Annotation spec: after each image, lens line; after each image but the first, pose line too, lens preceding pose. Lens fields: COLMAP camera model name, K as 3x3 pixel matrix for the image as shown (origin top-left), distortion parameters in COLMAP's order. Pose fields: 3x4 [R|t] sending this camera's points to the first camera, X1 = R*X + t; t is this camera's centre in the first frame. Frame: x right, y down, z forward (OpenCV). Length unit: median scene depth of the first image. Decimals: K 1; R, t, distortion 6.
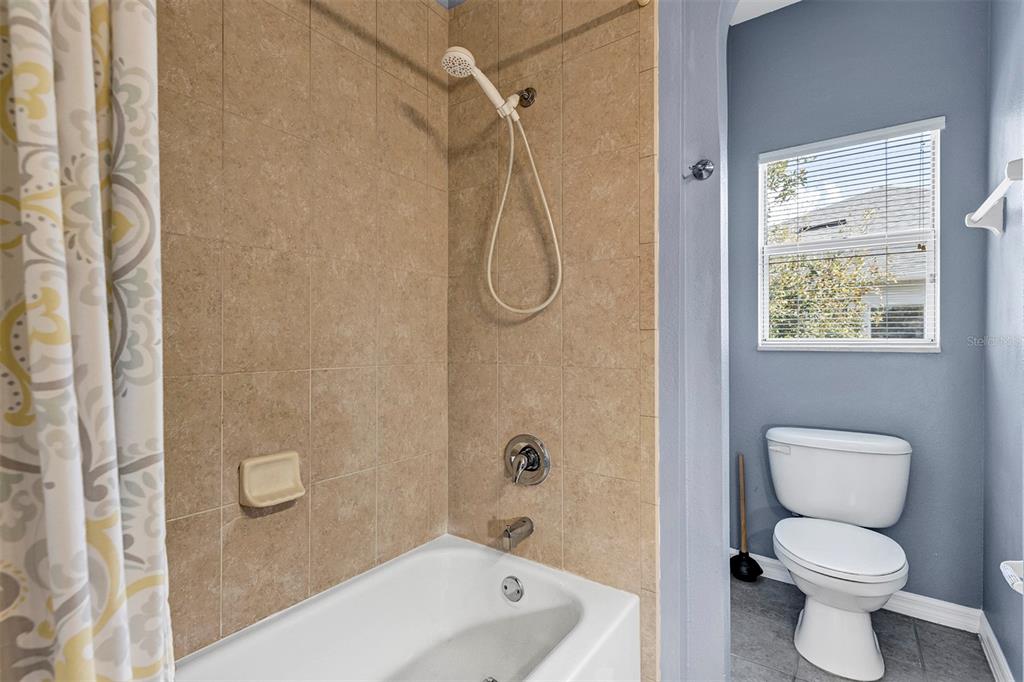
lens RADIAL K [[461.0, 0, 504.3], [0, 461.0, 340.1], [0, 0, 1]] dist [0.005471, 0.000346]
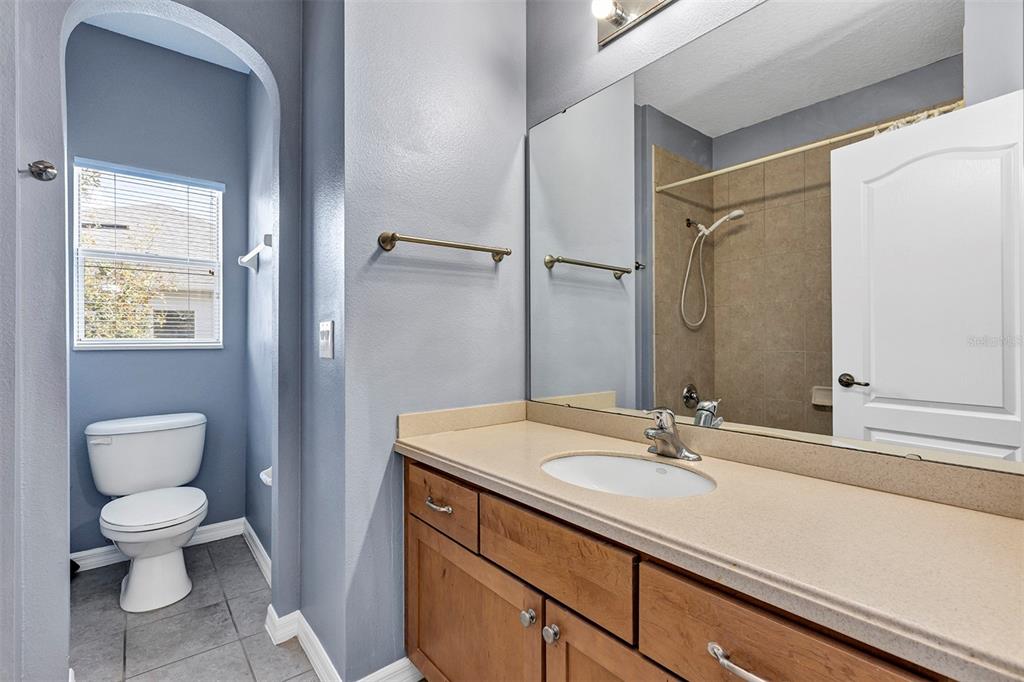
lens RADIAL K [[461.0, 0, 506.2], [0, 461.0, 338.4], [0, 0, 1]] dist [0.005471, 0.000346]
pose [[0.210861, 0.000906, 0.977516, -0.270053], [0.001320, 0.999998, -0.001212, -0.001226], [-0.977515, 0.001545, 0.210859, -0.155952]]
